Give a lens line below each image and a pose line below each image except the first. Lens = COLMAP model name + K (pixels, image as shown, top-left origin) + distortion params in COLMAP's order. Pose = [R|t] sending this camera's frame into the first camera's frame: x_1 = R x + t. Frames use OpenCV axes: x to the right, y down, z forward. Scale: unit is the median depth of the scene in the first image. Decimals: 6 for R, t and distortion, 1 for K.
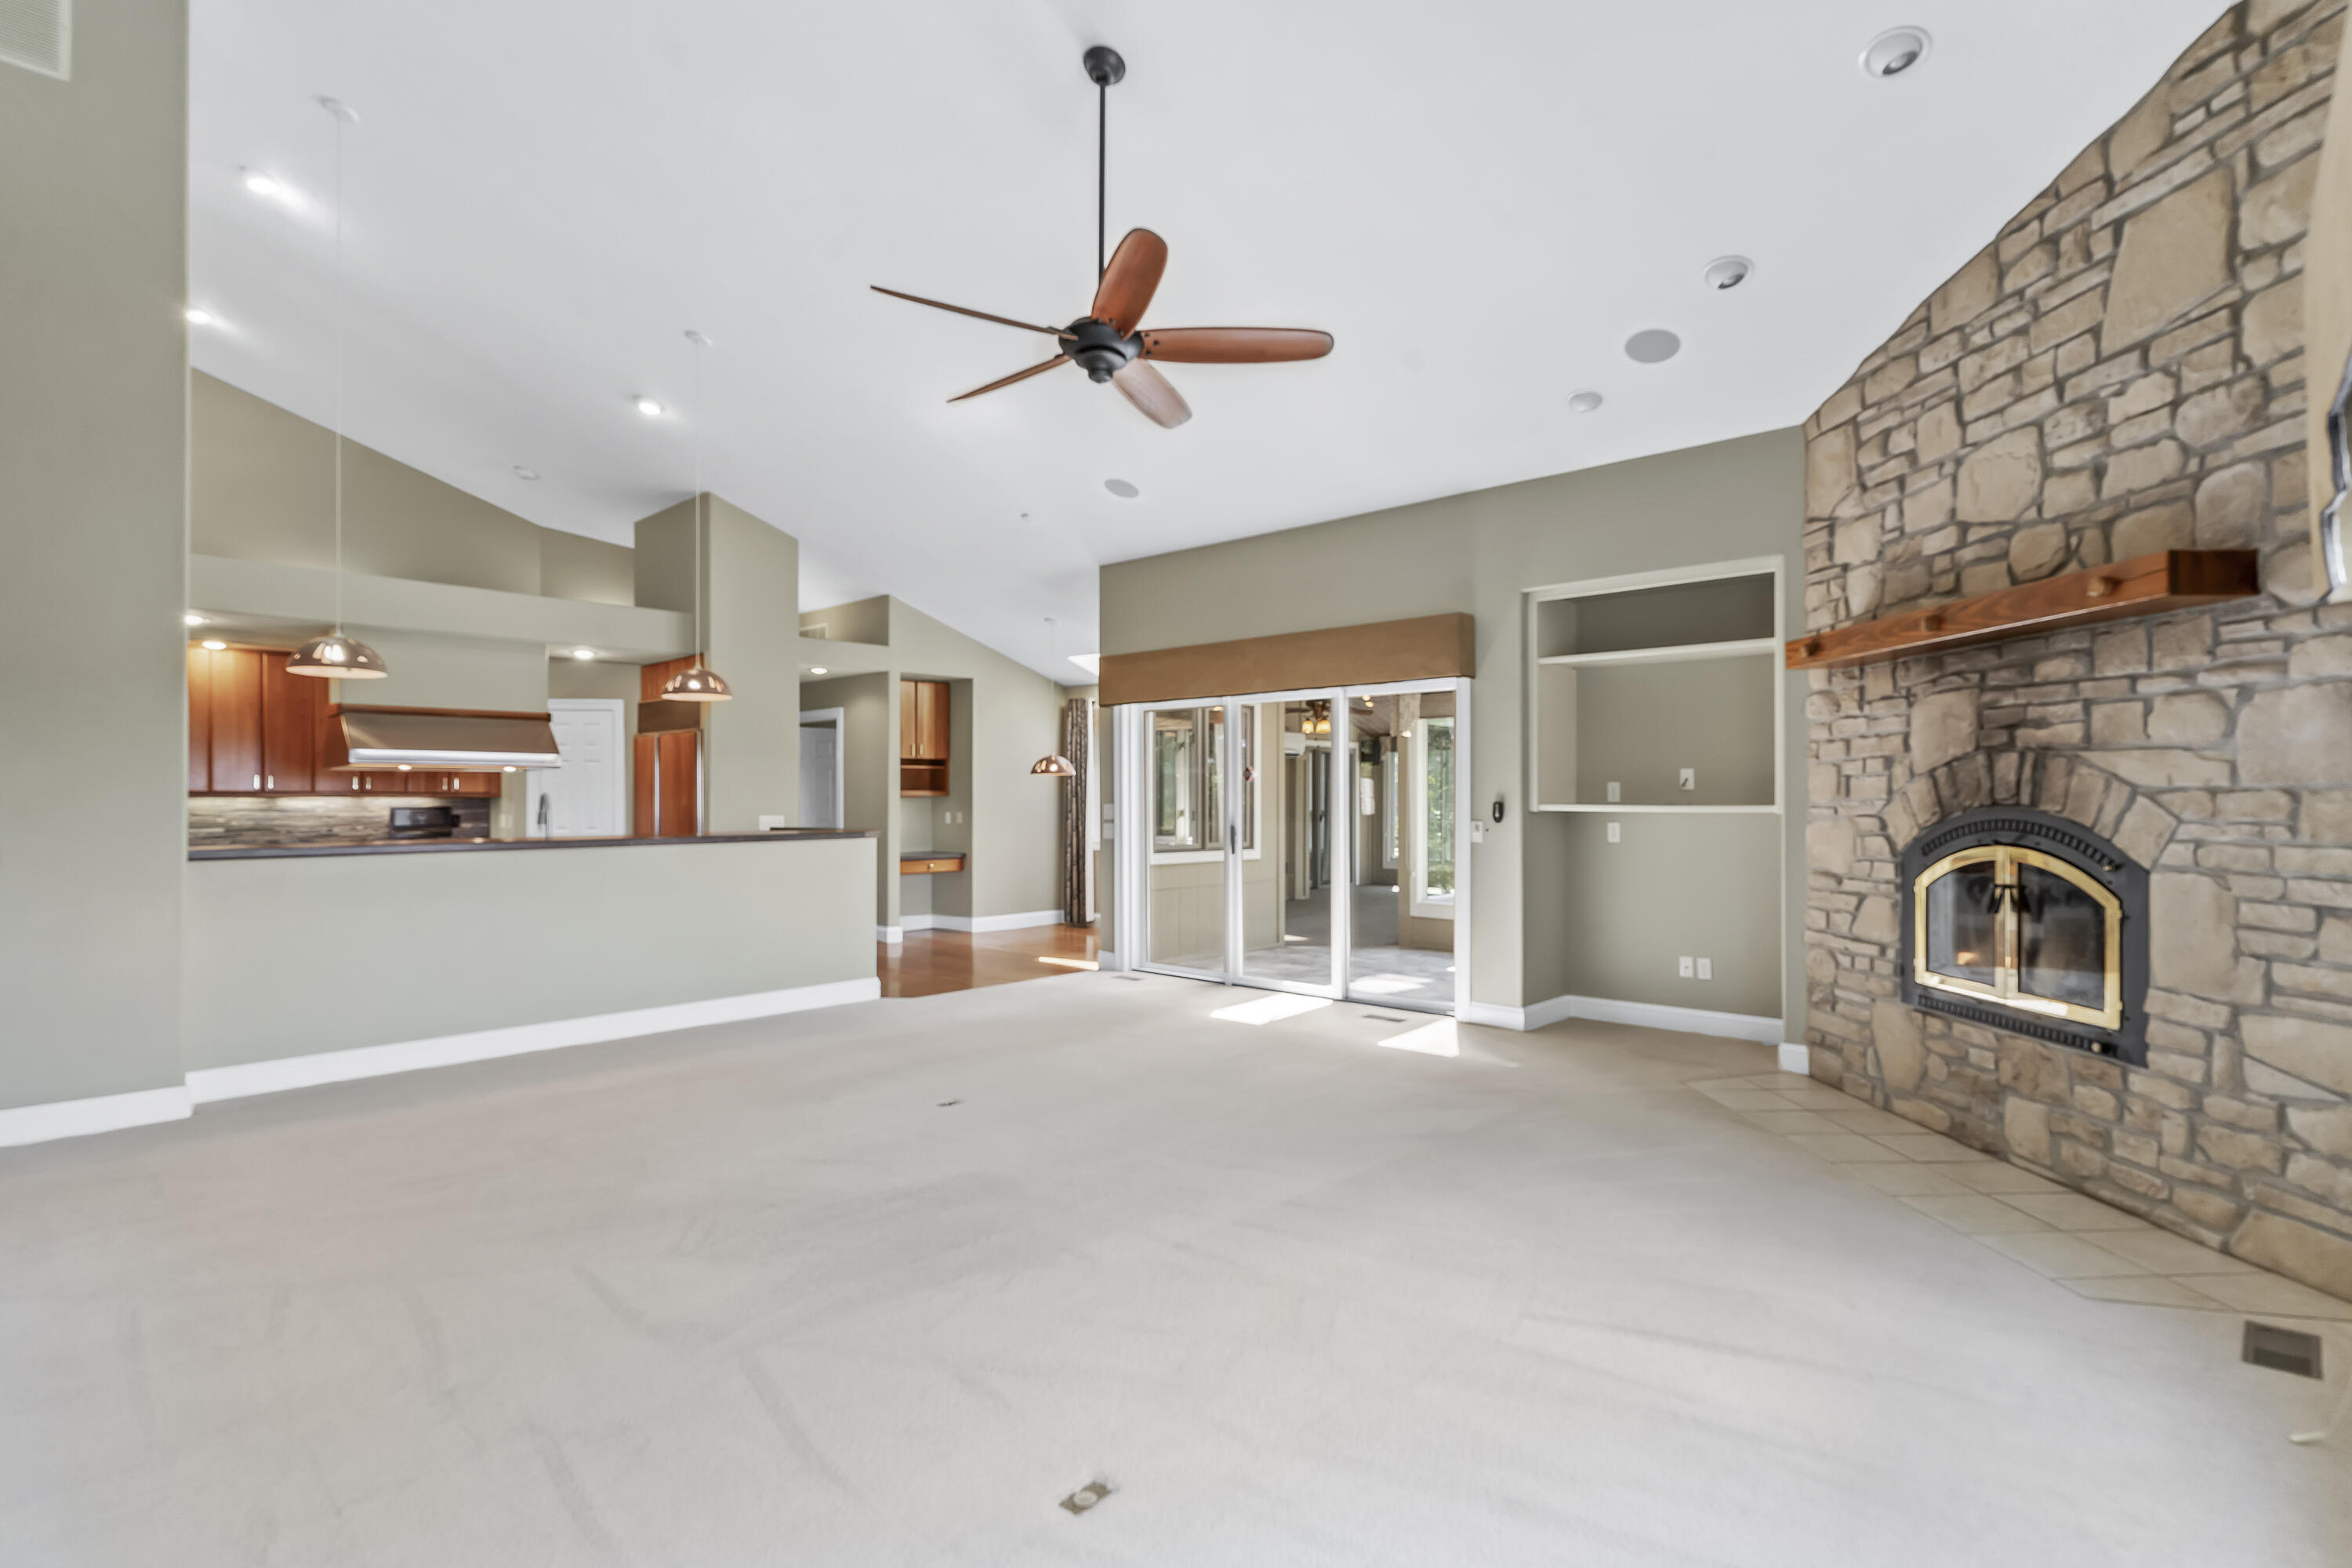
lens RADIAL K [[1118.2, 0, 1176.0], [0, 1118.2, 784.0], [0, 0, 1]] dist [0.000979, -0.000028]
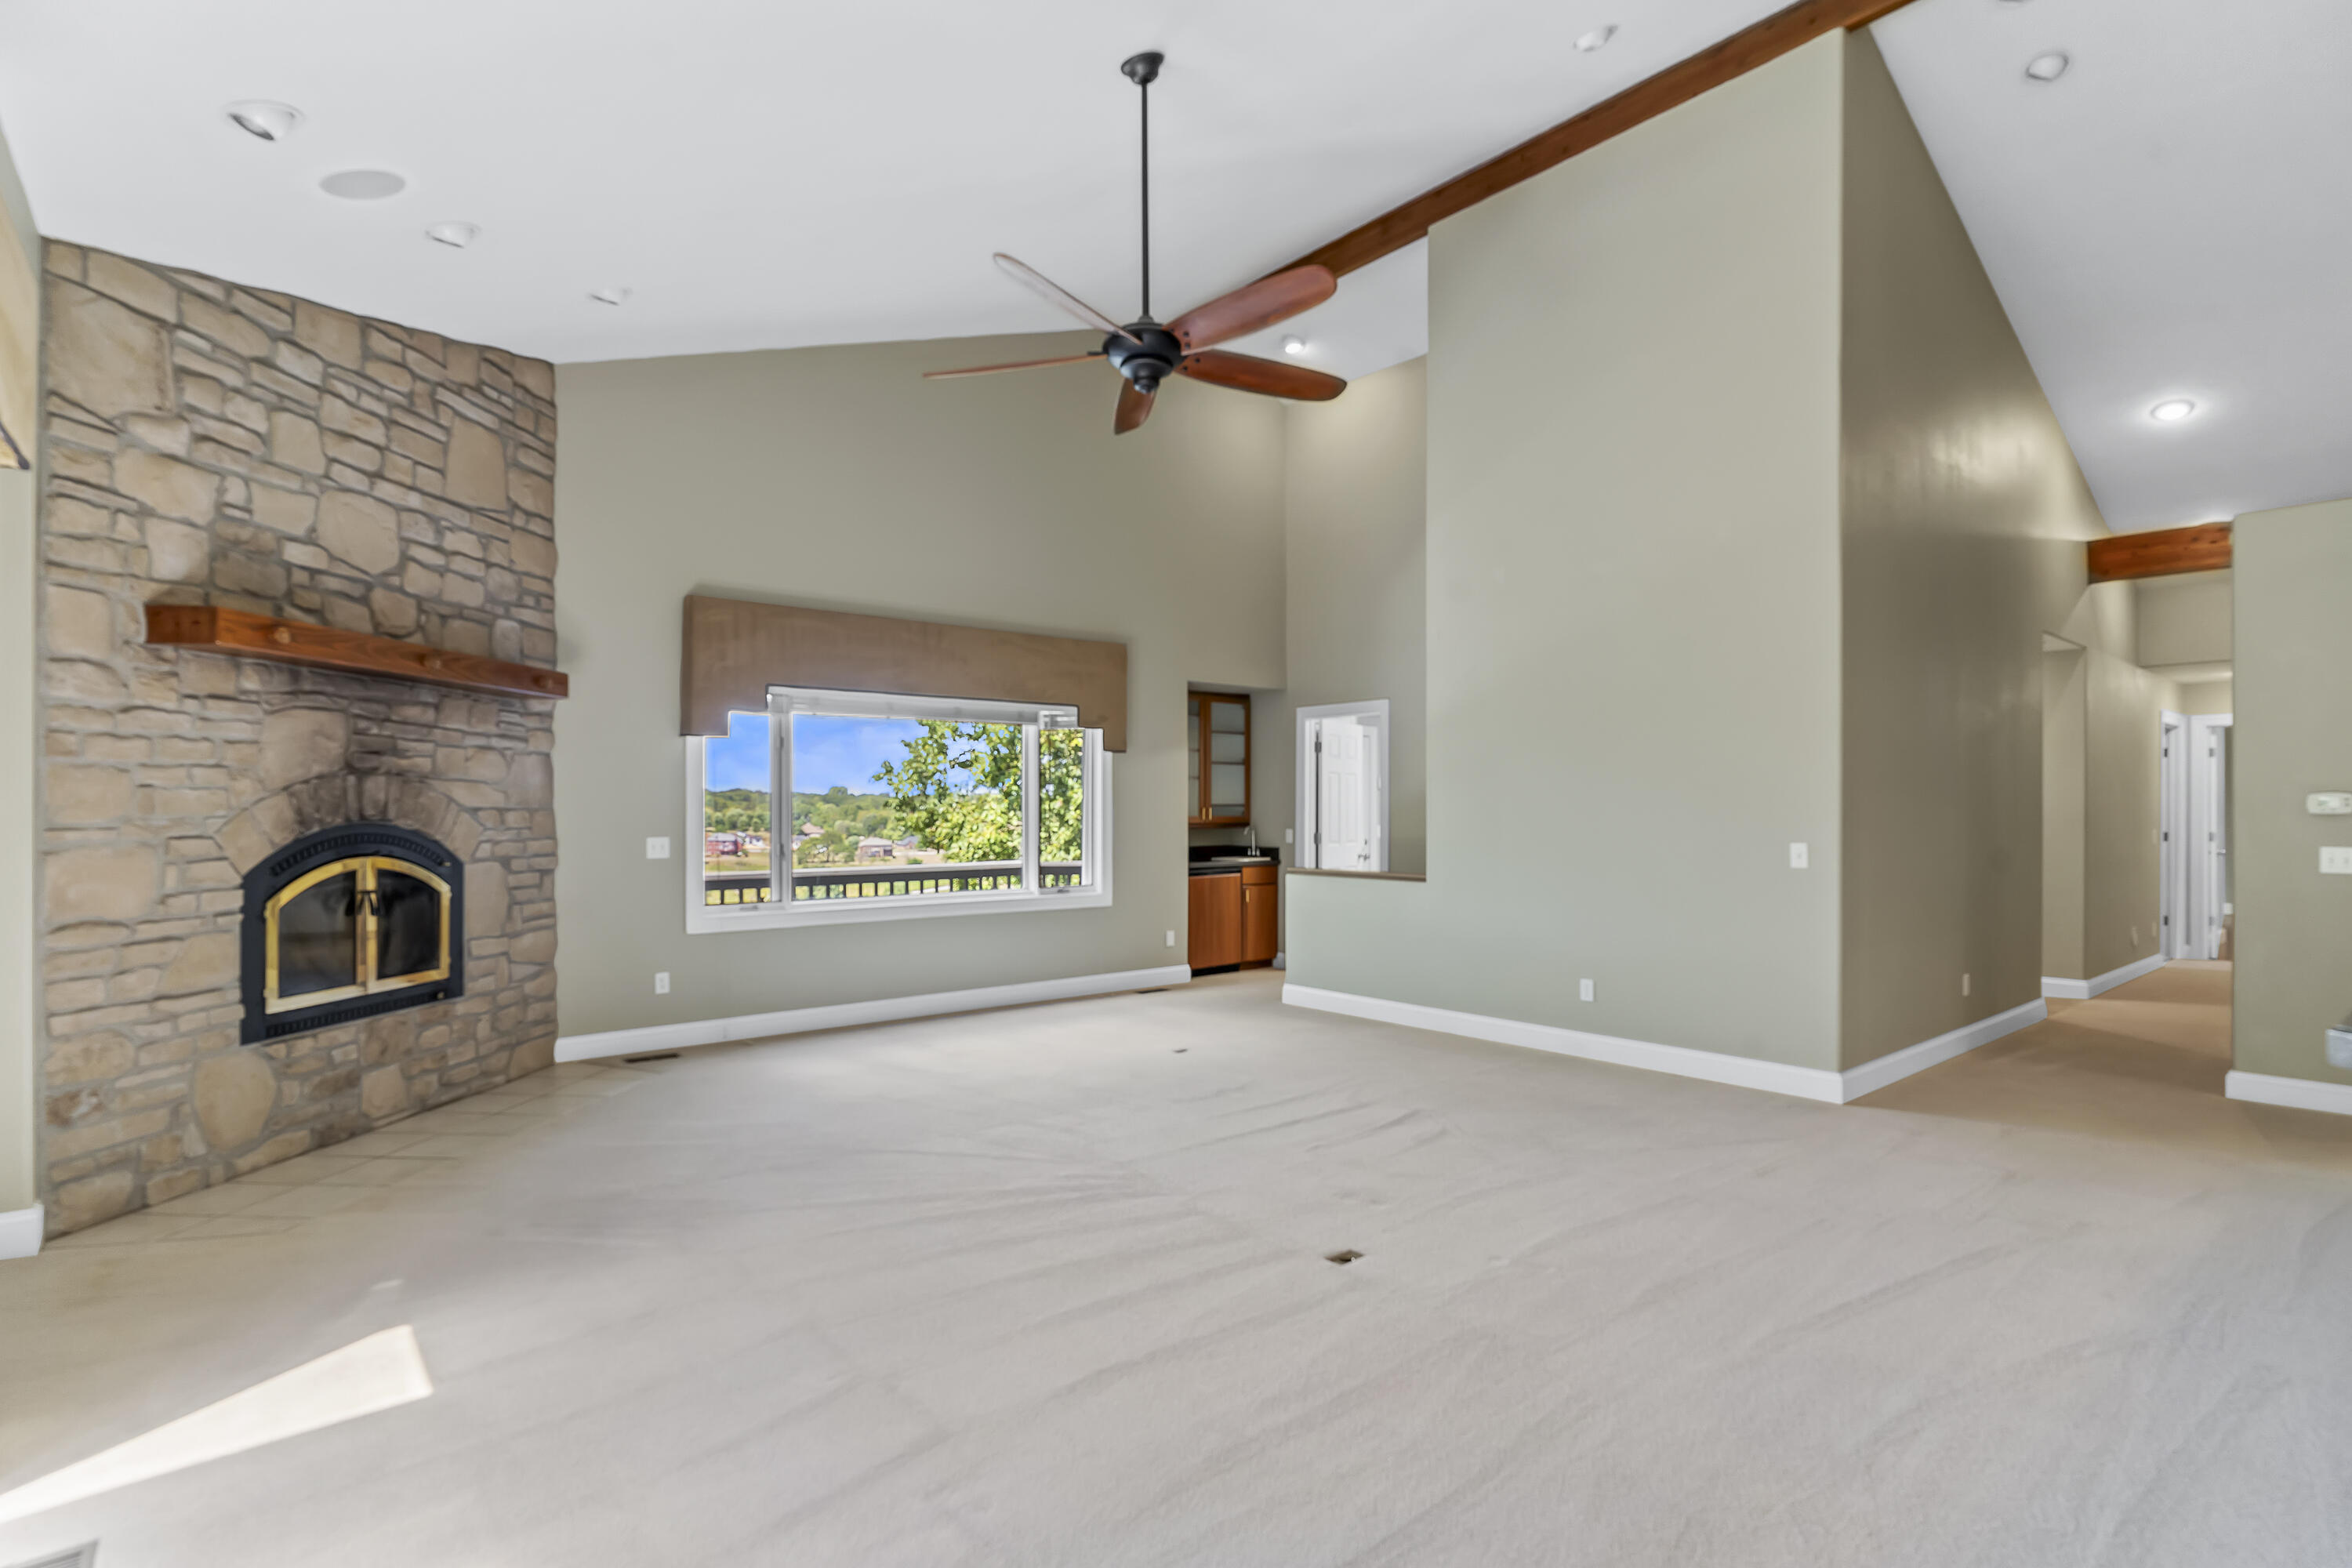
lens RADIAL K [[1127.6, 0, 1179.8], [0, 1127.6, 799.4], [0, 0, 1]] dist [0.001162, -0.000744]
pose [[-0.992839, -0.000112, 0.119456, -0.224600], [-0.002745, 0.999757, -0.021870, 0.020181], [-0.119425, -0.022041, -0.992599, 2.075154]]
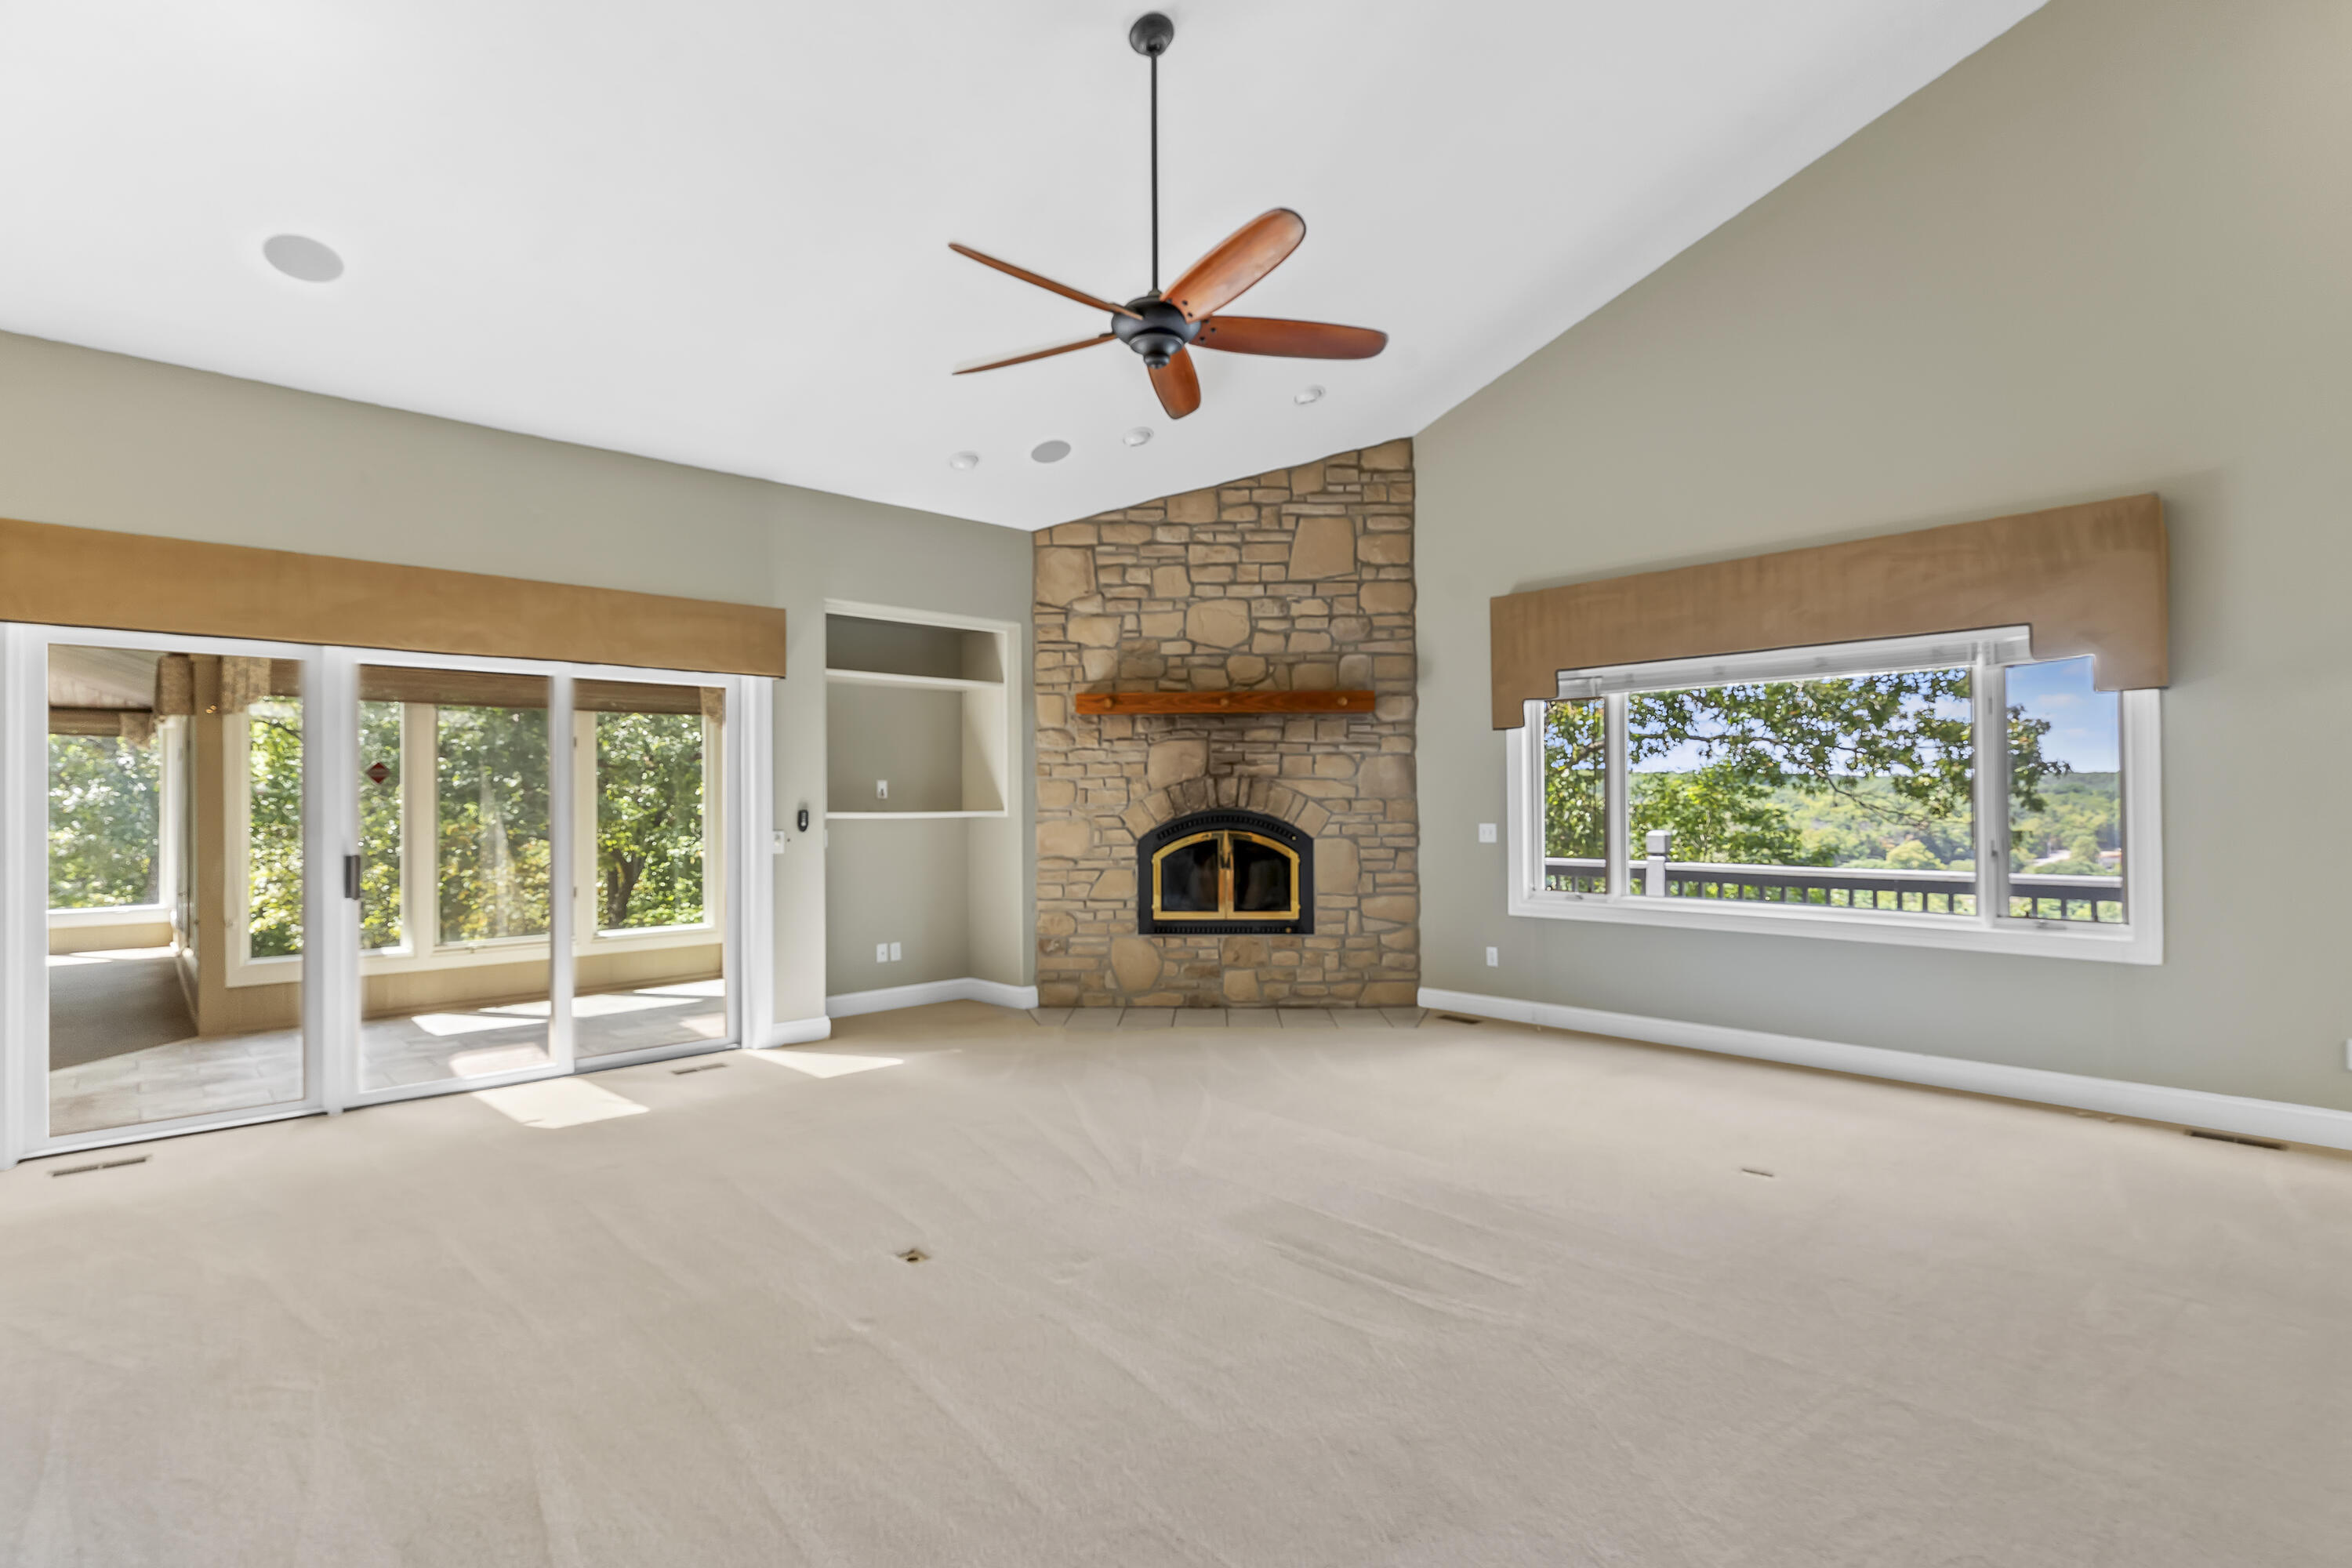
lens RADIAL K [[1118.2, 0, 1176.0], [0, 1118.2, 784.0], [0, 0, 1]] dist [0.000979, -0.000028]
pose [[0.064217, 0.016482, 0.997800, -1.049137], [-0.006157, 0.999851, -0.016119, 0.010700], [-0.997917, -0.005108, 0.064308, 0.977193]]
